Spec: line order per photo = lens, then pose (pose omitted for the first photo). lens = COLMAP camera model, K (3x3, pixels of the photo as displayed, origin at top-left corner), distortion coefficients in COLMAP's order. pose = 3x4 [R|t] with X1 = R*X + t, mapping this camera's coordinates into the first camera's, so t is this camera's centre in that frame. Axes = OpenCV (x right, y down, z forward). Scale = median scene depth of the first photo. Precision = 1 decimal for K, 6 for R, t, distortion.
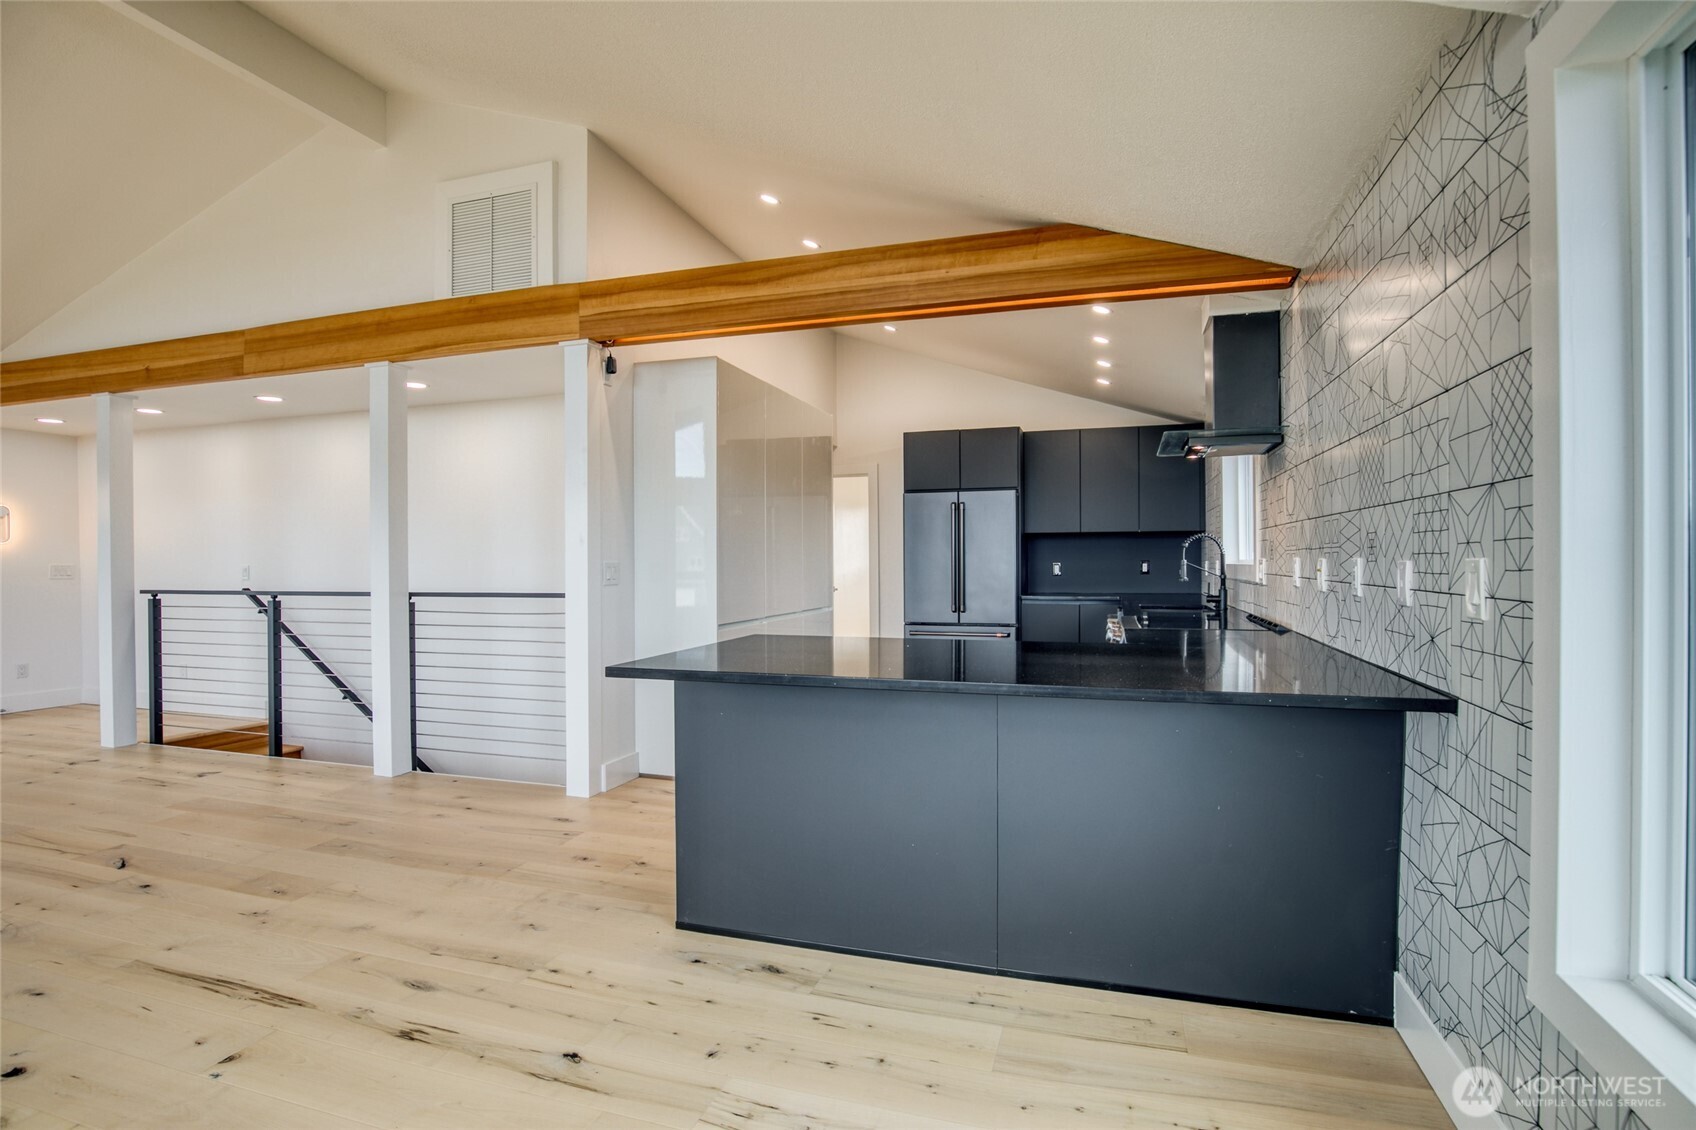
lens RADIAL K [[786.1, 0, 849.2], [0, 786.1, 557.7], [0, 0, 1]] dist [-0.027667, 0.001462]
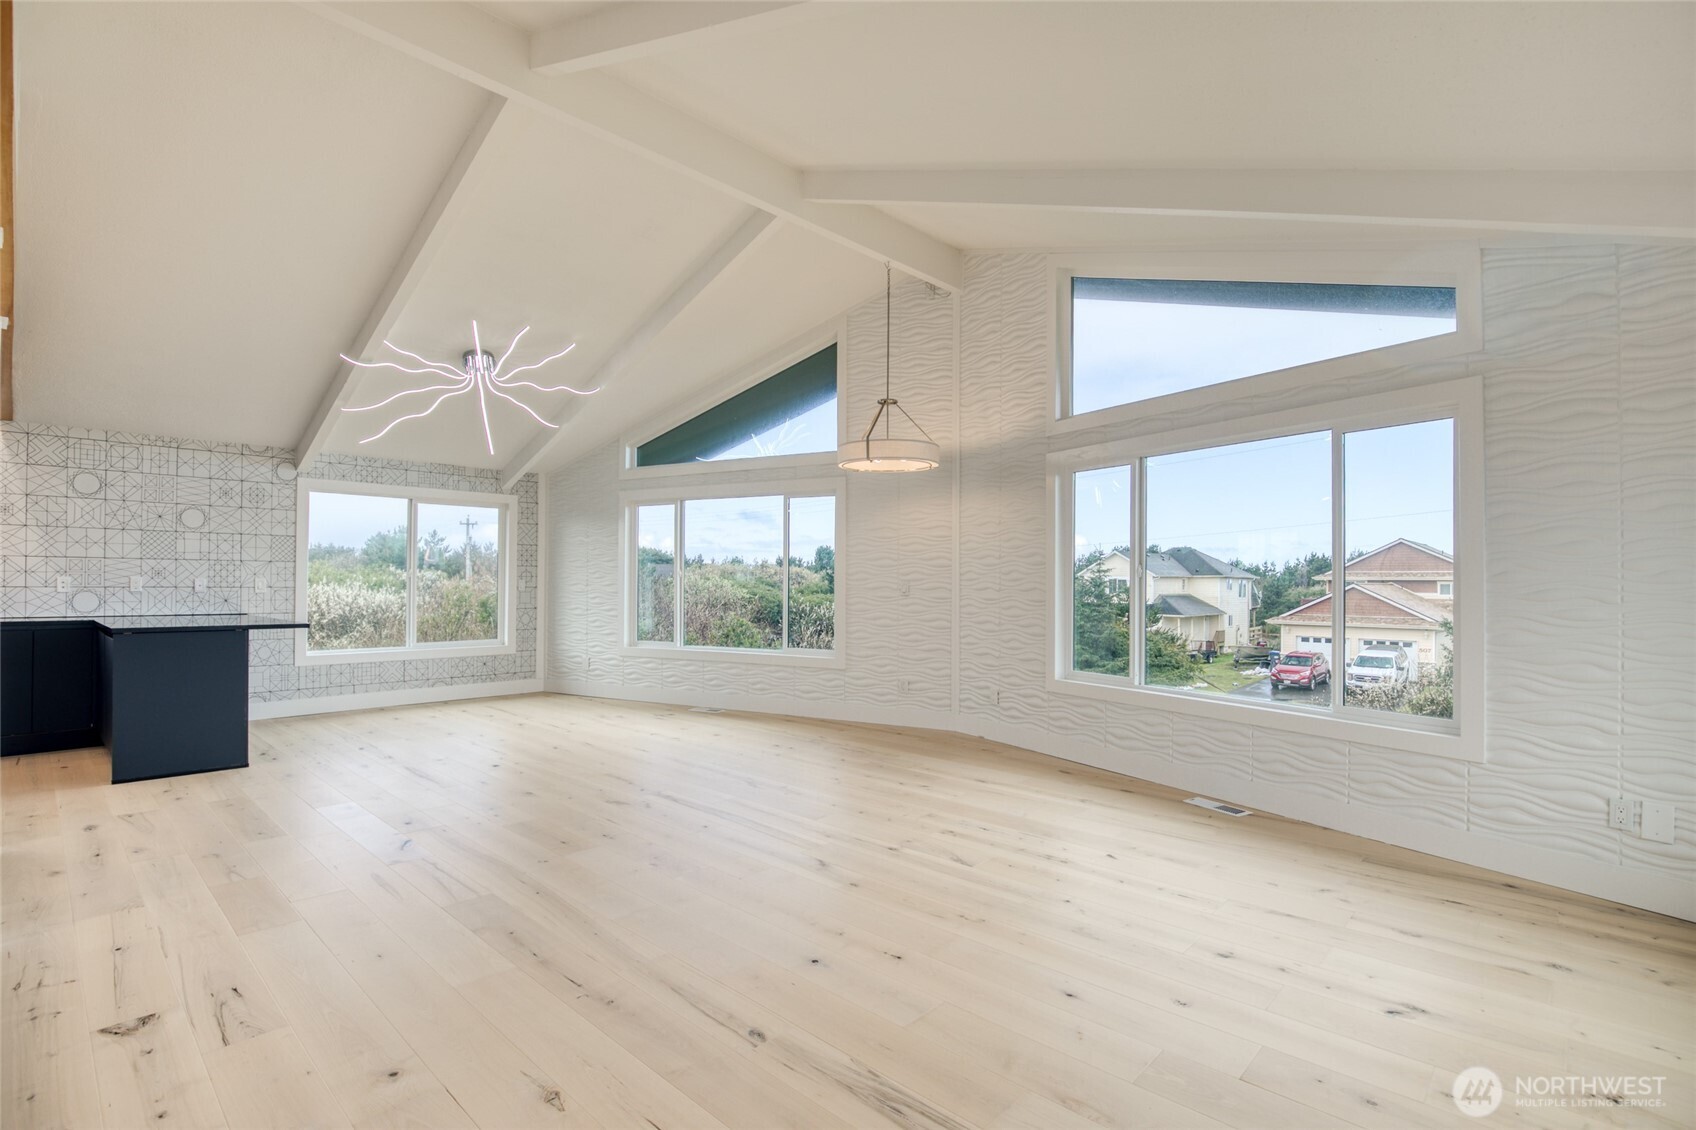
lens RADIAL K [[800.9, 0, 849.4], [0, 800.9, 573.9], [0, 0, 1]] dist [-0.035789, 0.007580]
pose [[-0.894499, 0.007242, 0.447011, -1.574391], [-0.001173, 0.999827, -0.018546, 0.014661], [-0.447068, -0.017113, -0.894336, 1.340055]]
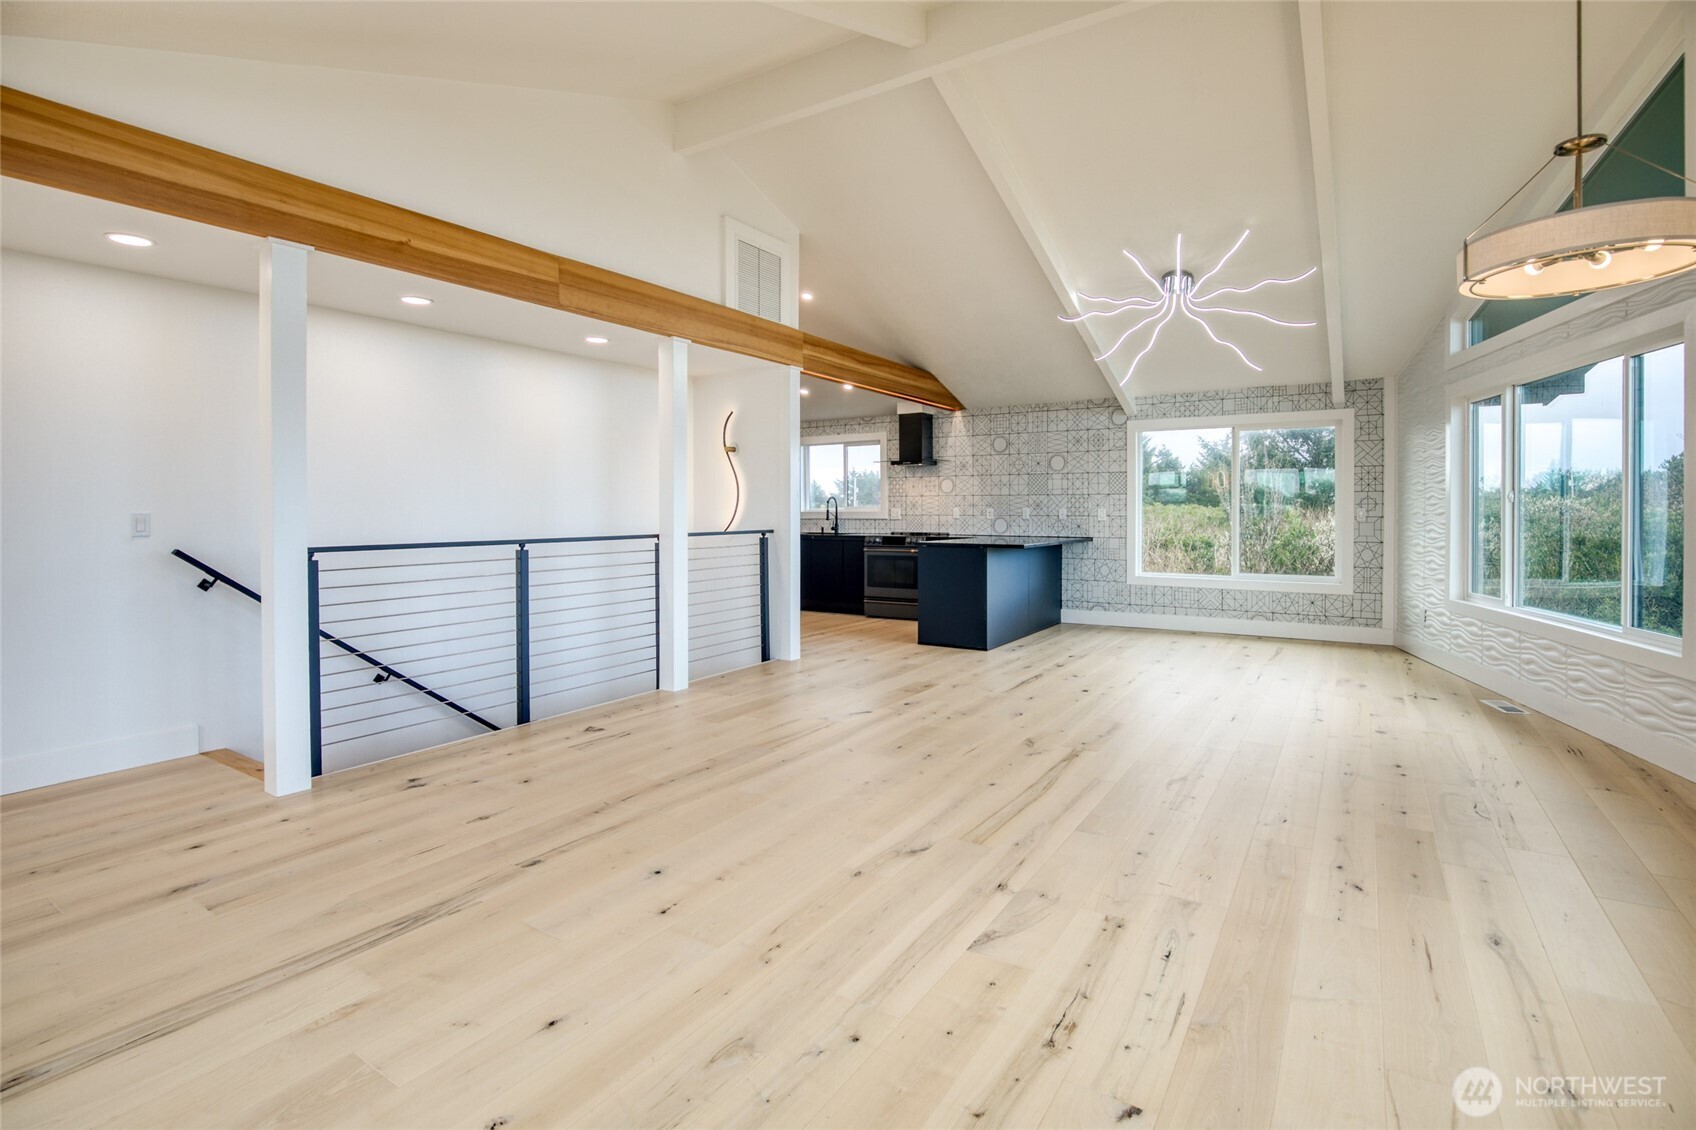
lens RADIAL K [[794.3, 0, 848.4], [0, 794.3, 518.7], [0, 0, 1]] dist [-0.028355, 0.000397]
pose [[0.277933, -0.003337, 0.960595, -1.844663], [-0.006582, 0.999964, 0.005378, 0.013780], [-0.960578, -0.007817, 0.277901, 0.459859]]
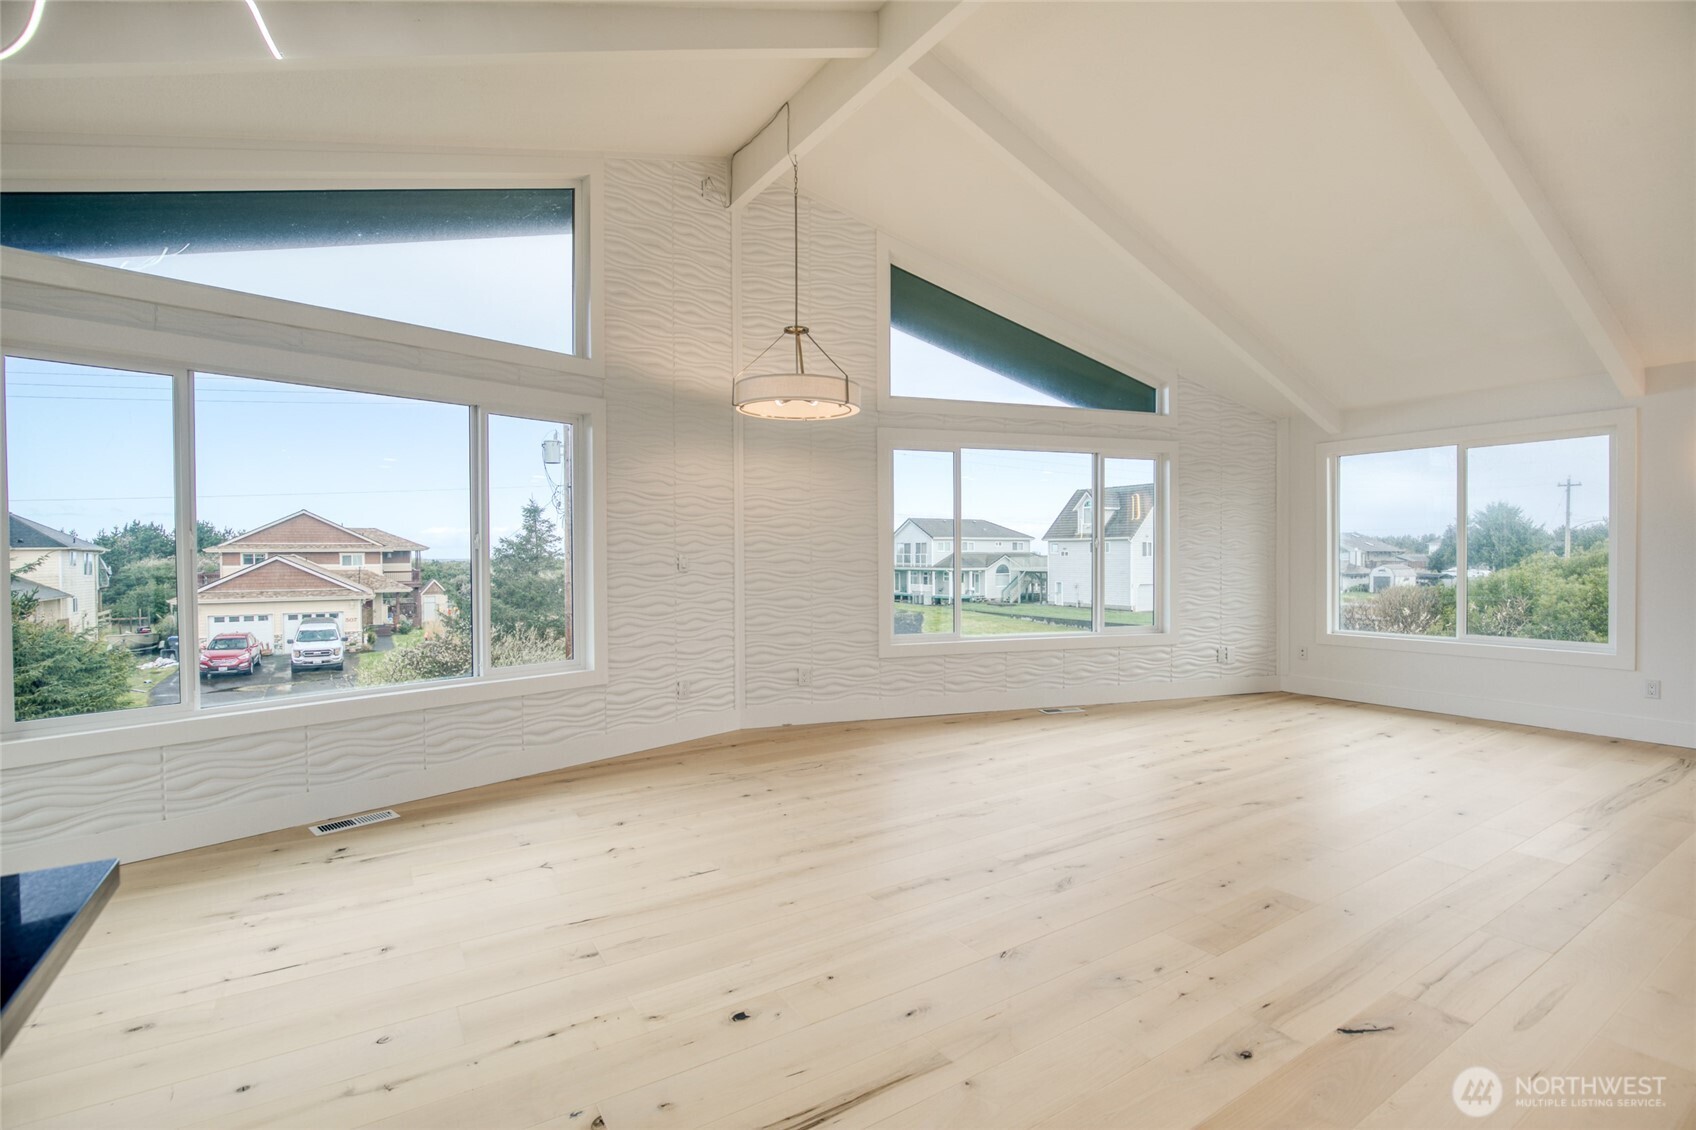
lens RADIAL K [[798.1, 0, 849.7], [0, 798.1, 566.7], [0, 0, 1]] dist [-0.026514, 0.000624]
pose [[-0.644897, 0.024596, -0.763874, -0.147908], [0.015249, 0.999697, 0.019315, -0.000615], [0.764117, 0.000808, -0.645077, 0.830117]]
